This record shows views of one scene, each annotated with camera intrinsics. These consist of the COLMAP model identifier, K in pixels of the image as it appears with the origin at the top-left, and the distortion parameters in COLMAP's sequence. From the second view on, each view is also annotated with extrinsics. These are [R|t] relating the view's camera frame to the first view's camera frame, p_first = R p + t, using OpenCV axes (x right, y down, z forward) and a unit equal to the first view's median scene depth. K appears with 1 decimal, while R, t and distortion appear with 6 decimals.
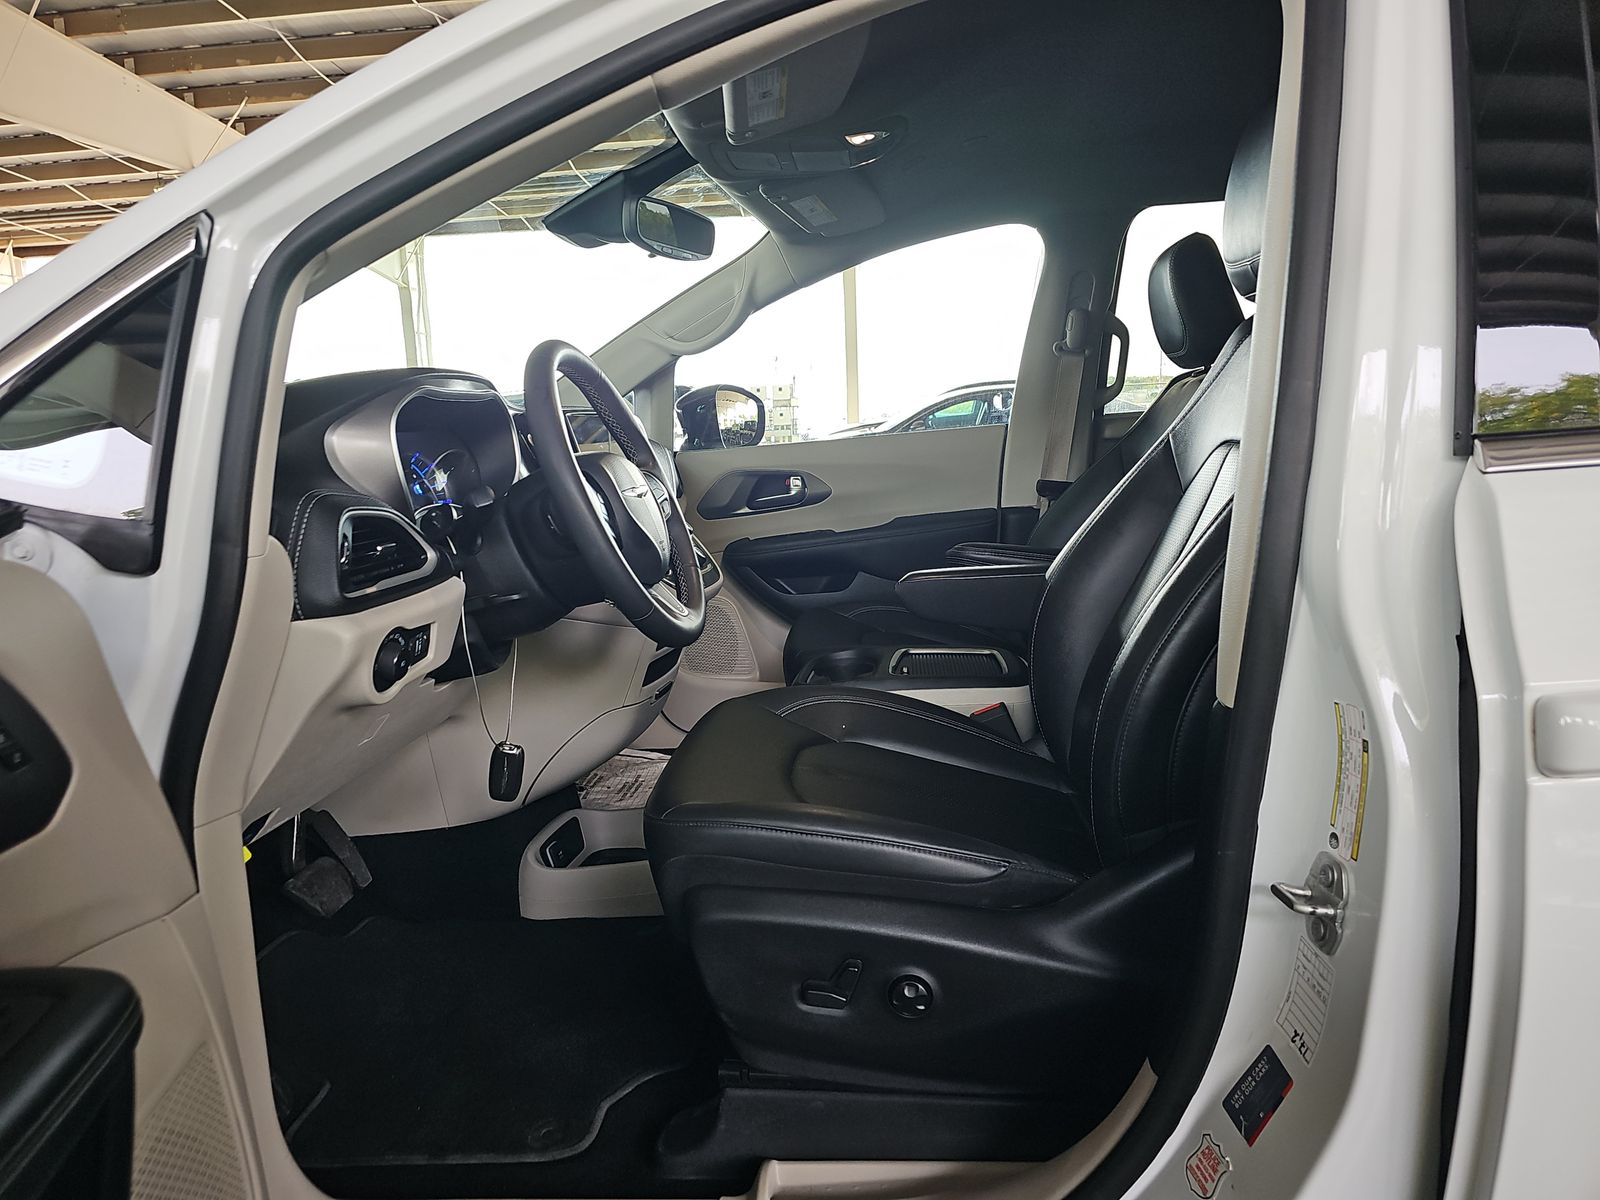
lens RADIAL K [[1026.4, 0, 788.4], [0, 1026.4, 597.9], [0, 0, 1]] dist [0.055129, -0.054440]
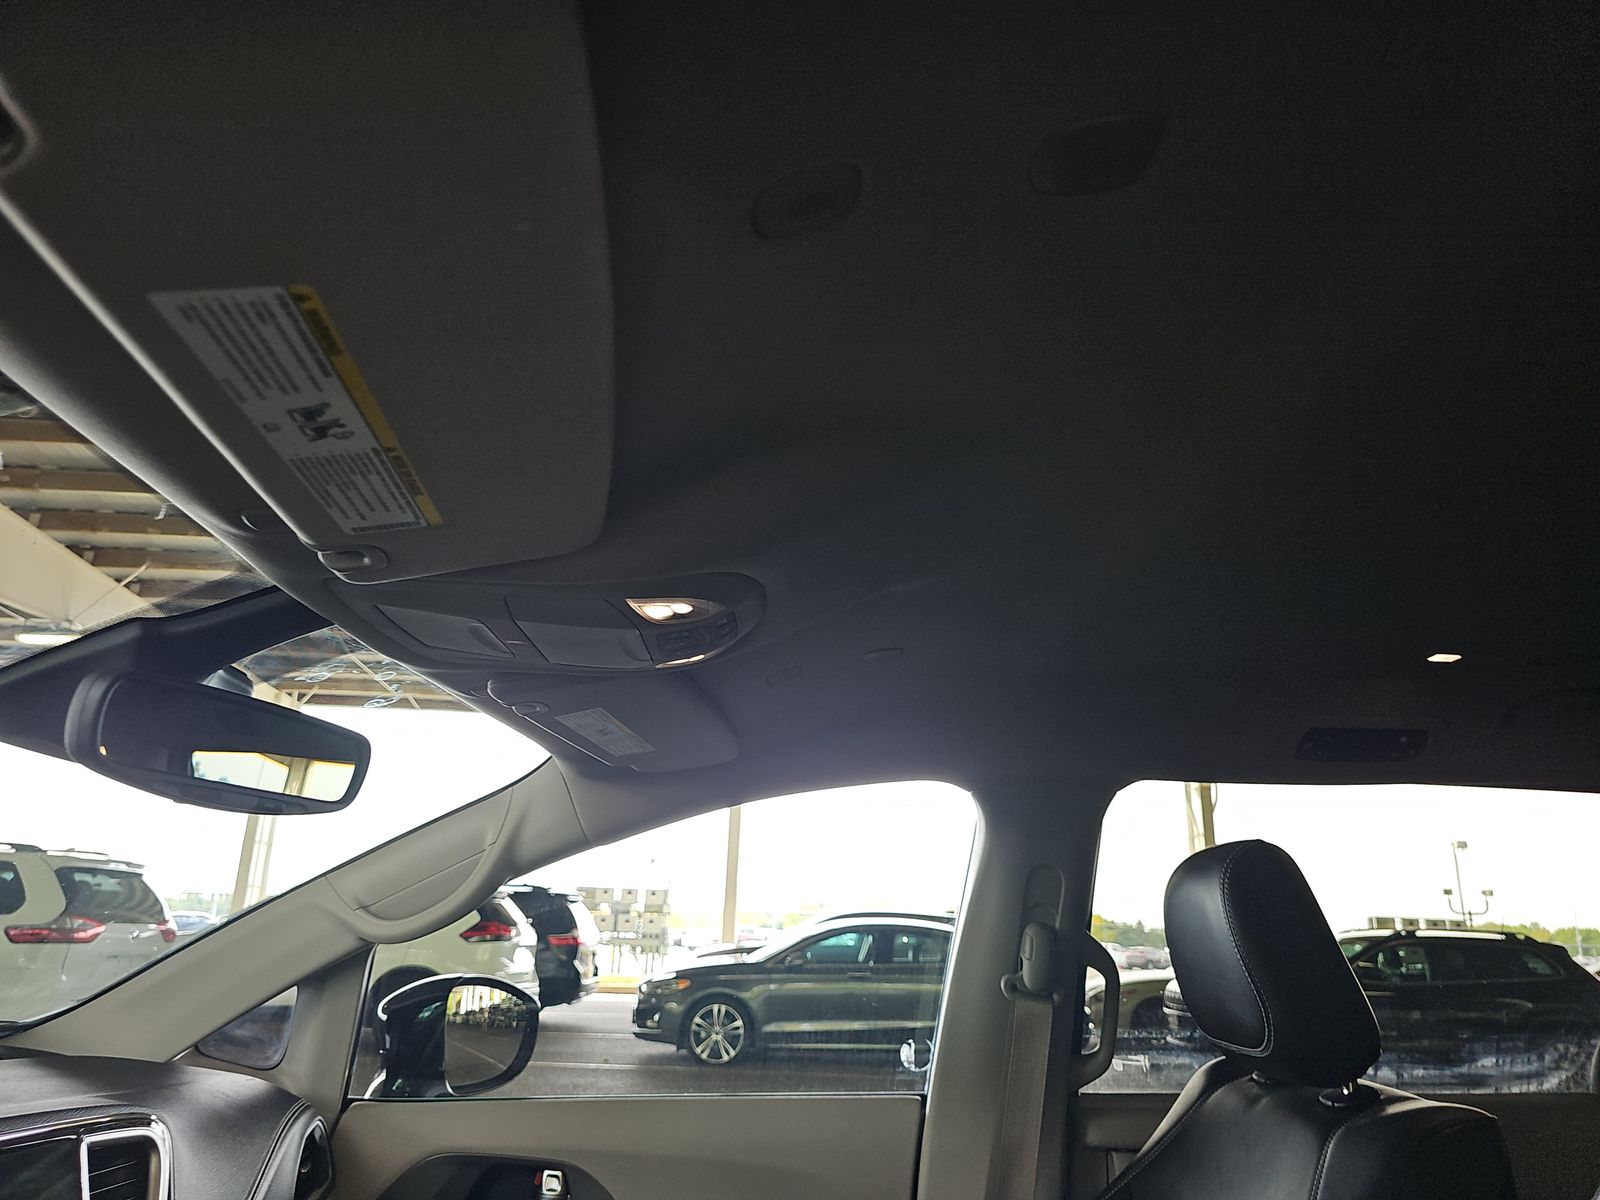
lens RADIAL K [[1026.4, 0, 788.4], [0, 1026.4, 597.9], [0, 0, 1]] dist [0.055129, -0.054440]
pose [[0.990311, 0.110406, 0.084235, 0.052416], [-0.059082, 0.883903, -0.463924, -0.140742], [-0.125676, 0.454452, 0.881861, 0.347573]]
